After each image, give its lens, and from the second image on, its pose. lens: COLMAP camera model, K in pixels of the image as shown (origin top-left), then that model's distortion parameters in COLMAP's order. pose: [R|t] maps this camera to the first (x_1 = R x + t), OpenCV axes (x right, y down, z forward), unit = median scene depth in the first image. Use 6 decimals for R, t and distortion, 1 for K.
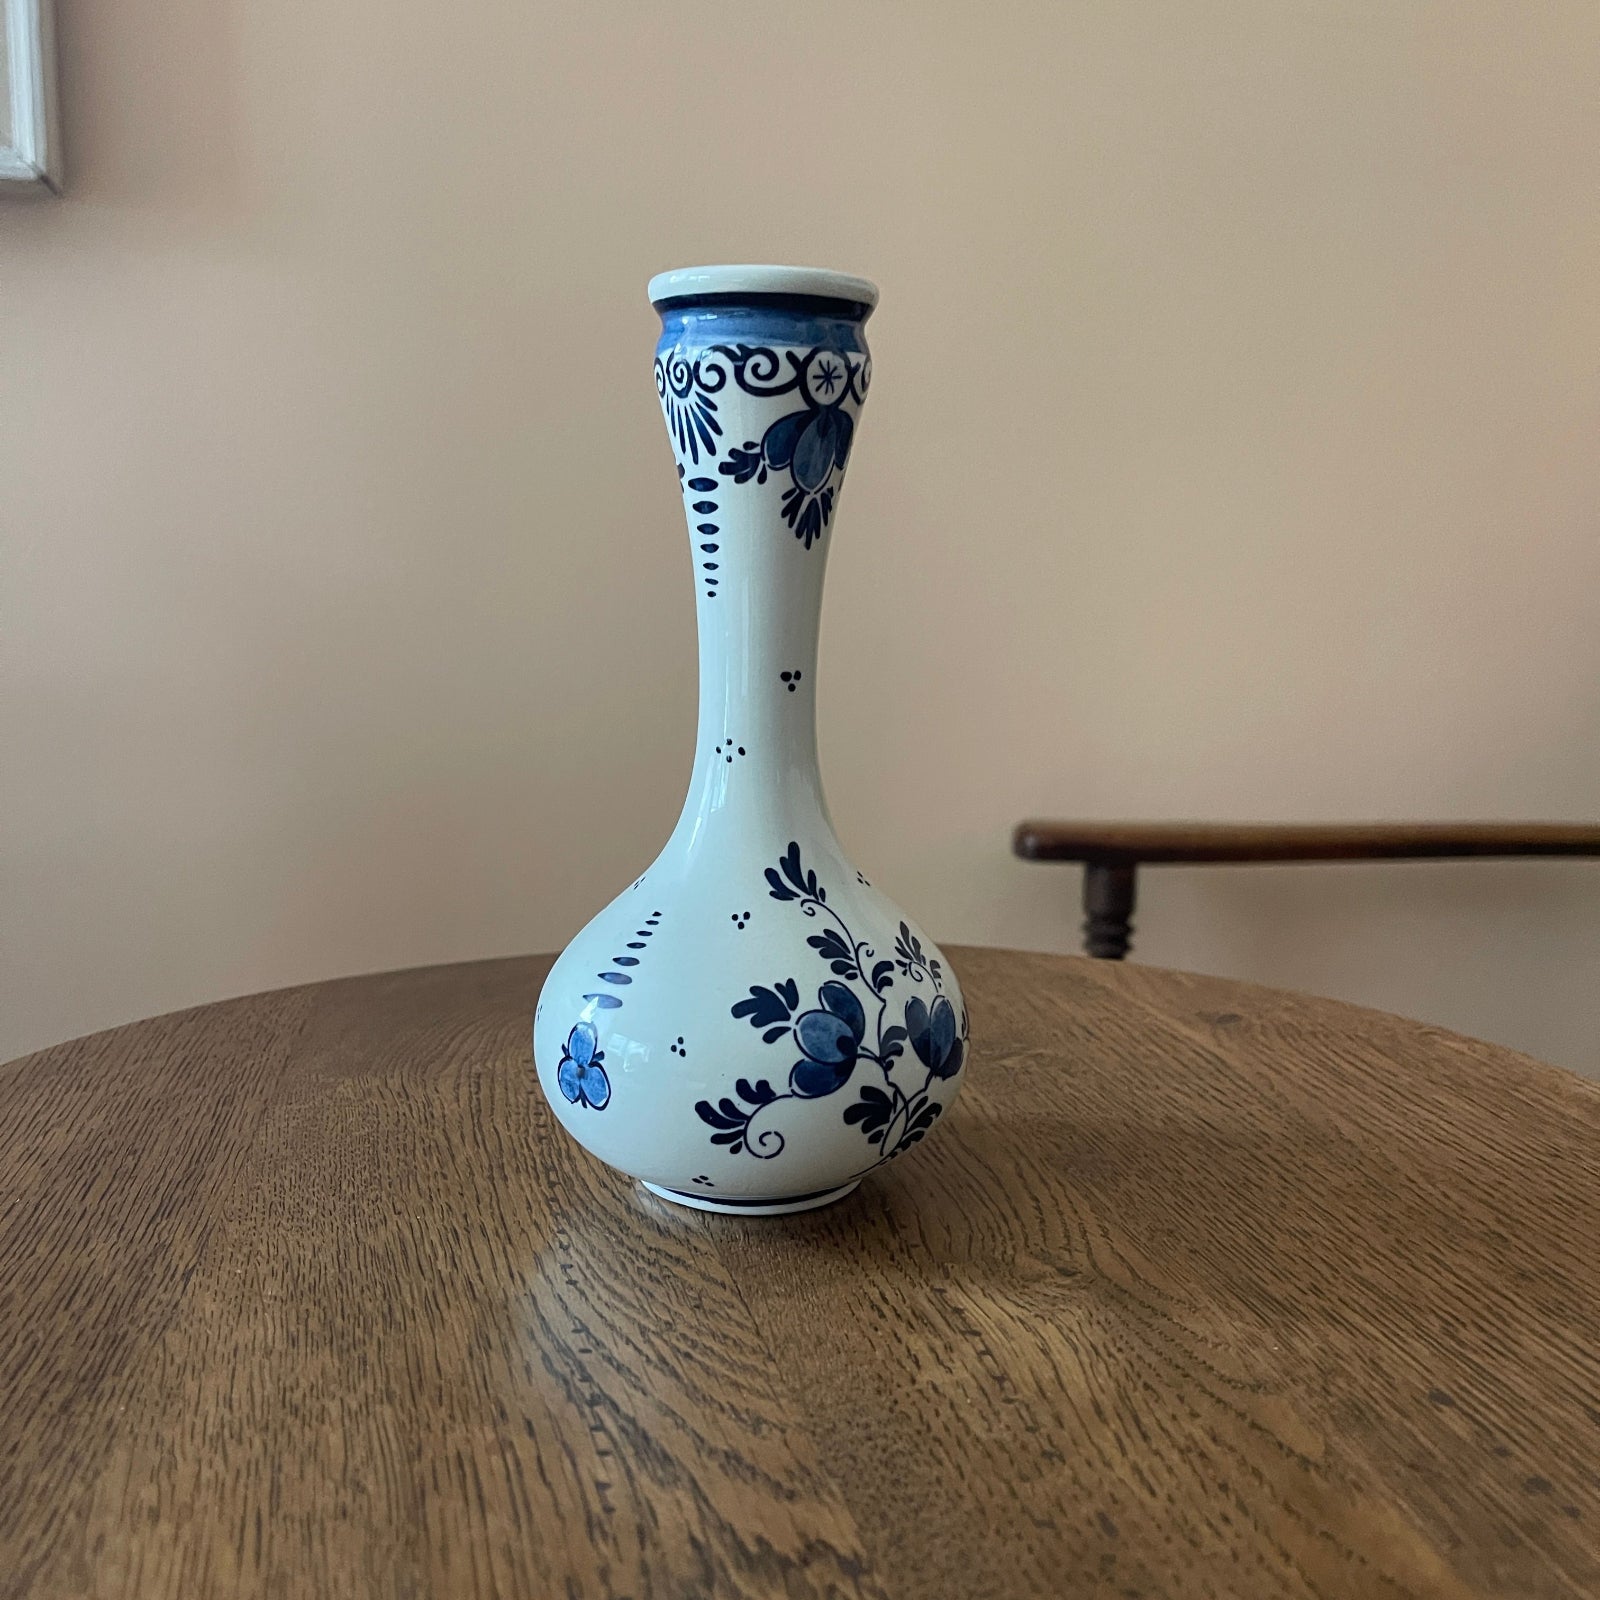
lens RADIAL K [[1528.5, 0, 793.5], [0, 1528.5, 815.9], [0, 0, 1]] dist [0.013190, -0.005709]
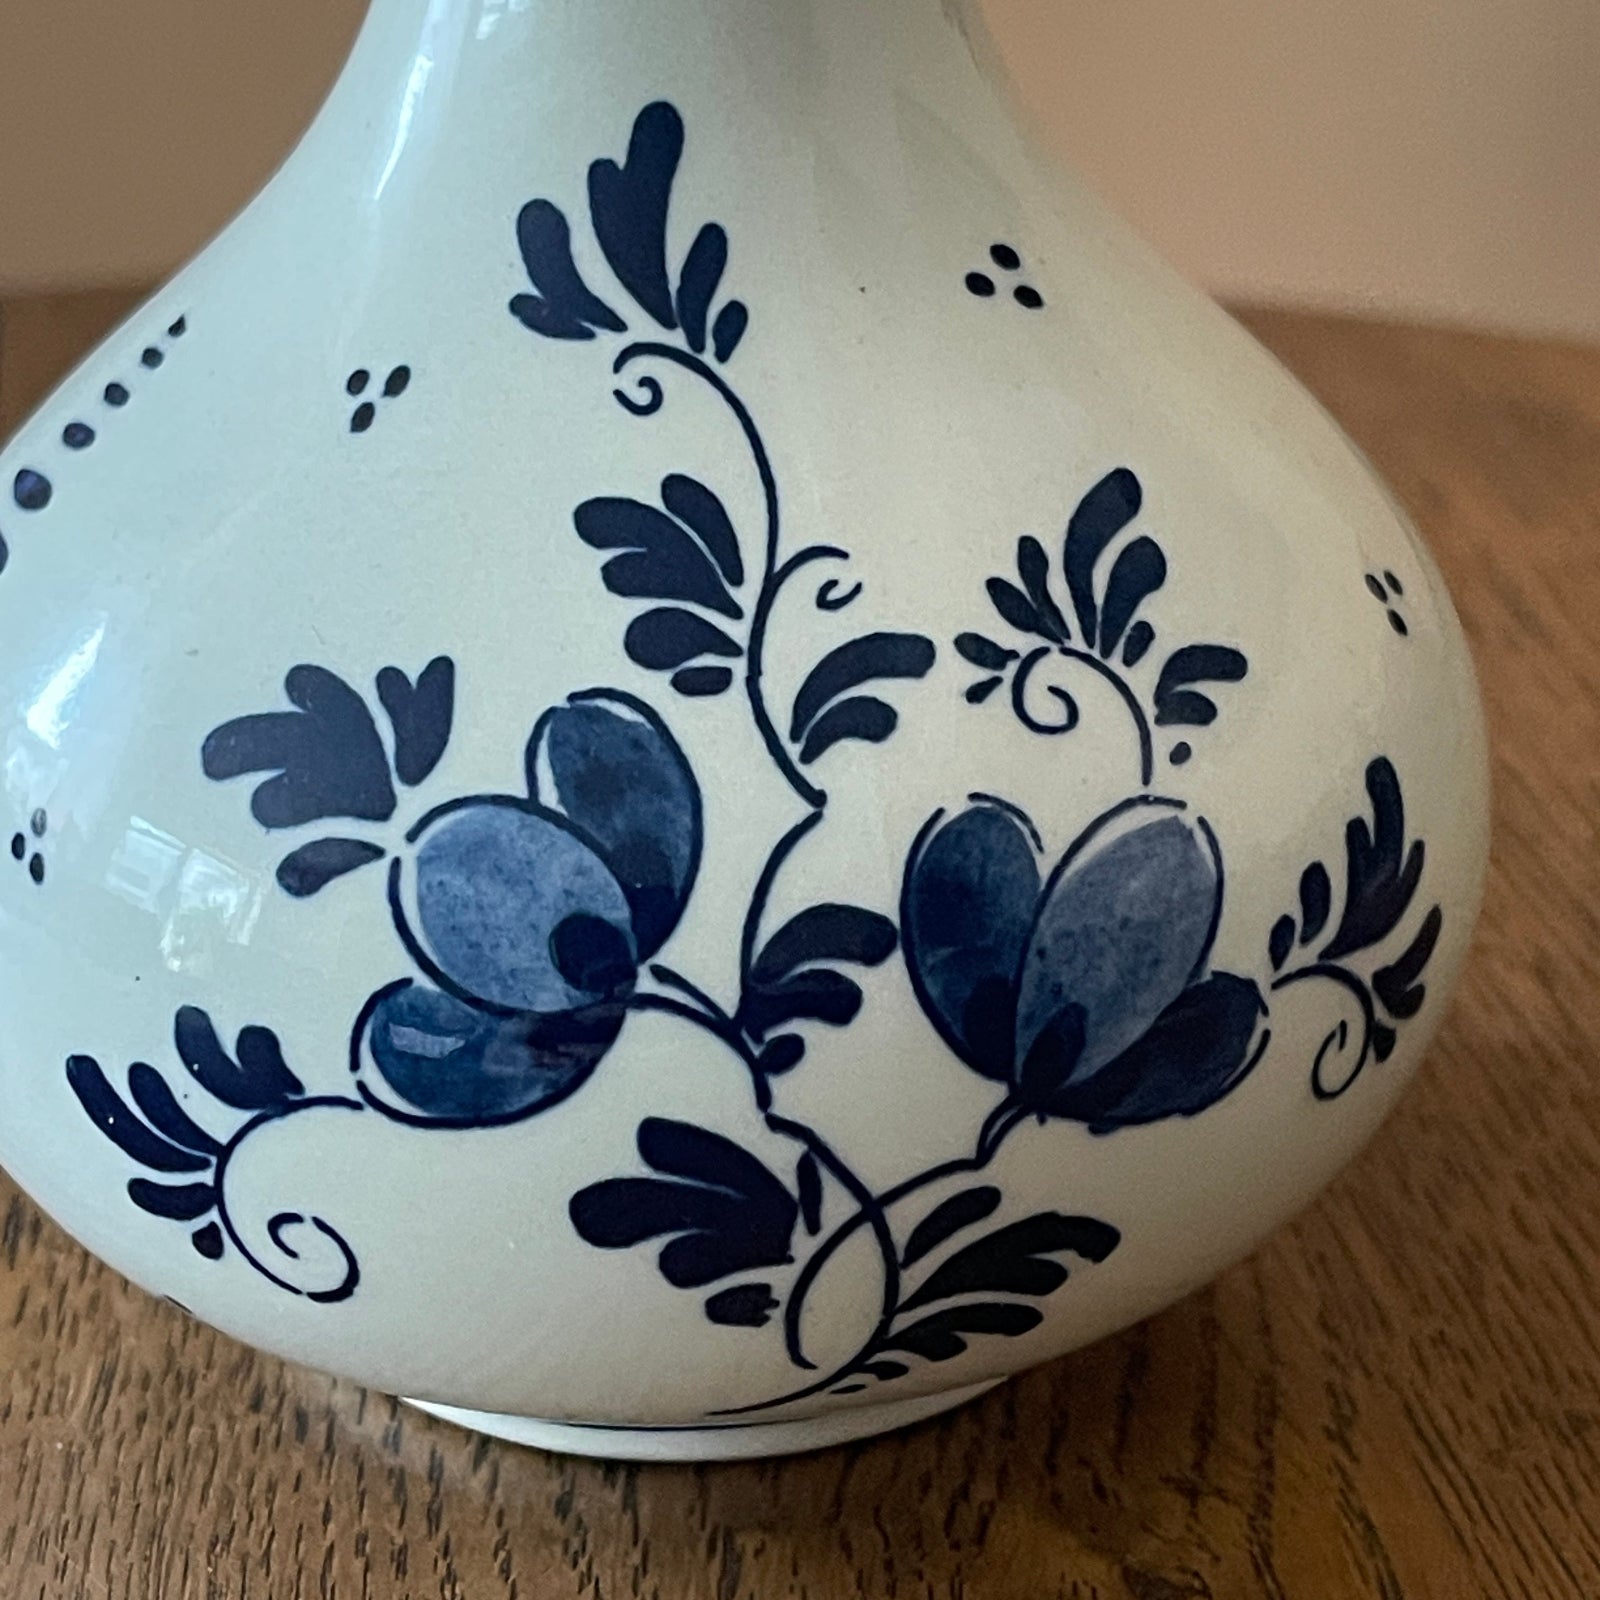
lens RADIAL K [[4046.6, 0, 797.6], [0, 4046.6, 823.5], [0, 0, 1]] dist [0.248395, -2.165386]
pose [[0.882084, 0.175918, -0.437014, 0.350248], [-0.063462, 0.963577, 0.259790, -0.046230], [0.466799, -0.201423, 0.861120, 0.439834]]
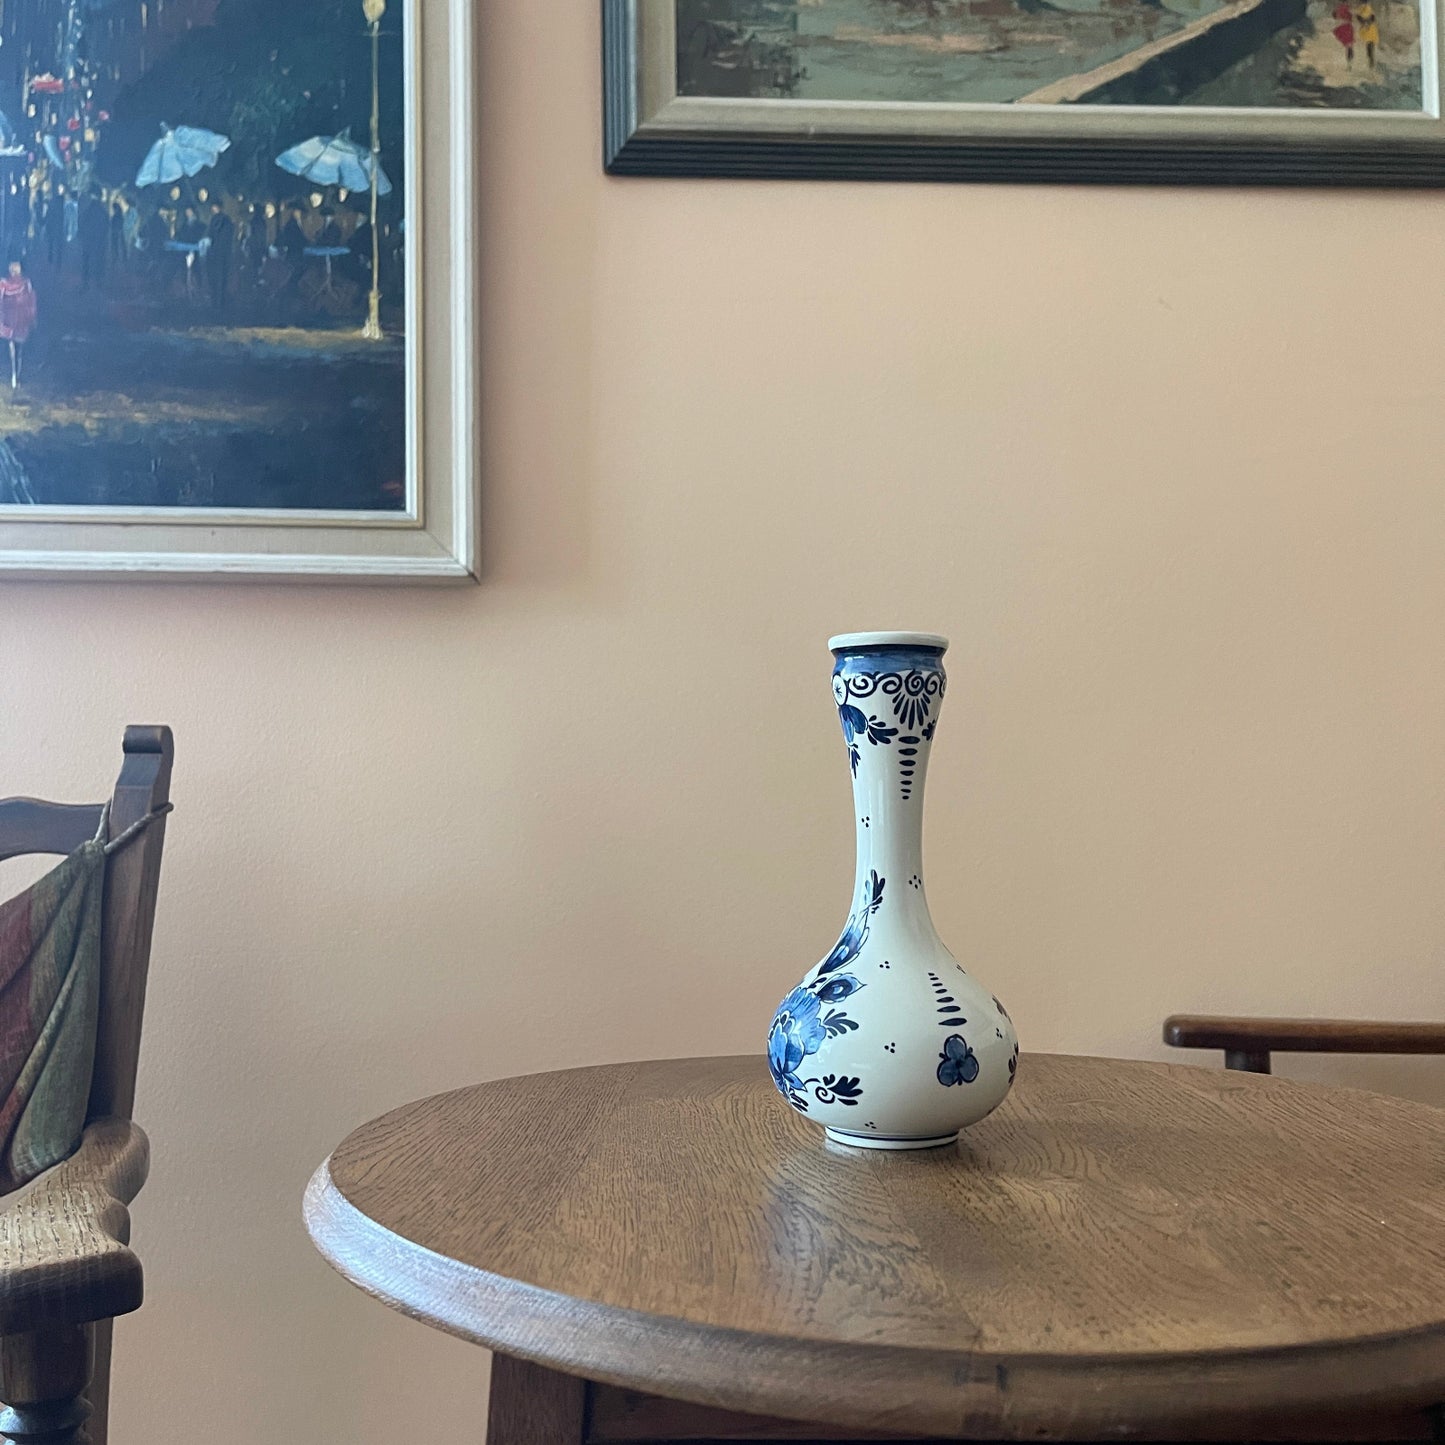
lens RADIAL K [[1448.6, 0, 724.0], [0, 1448.6, 683.3], [0, 0, 1]] dist [0.010155, -0.018755]
pose [[0.976860, -0.038630, -0.210362, 0.160568], [-0.020170, 0.962532, -0.270417, 0.206565], [0.212927, 0.268403, 0.939480, -0.752983]]
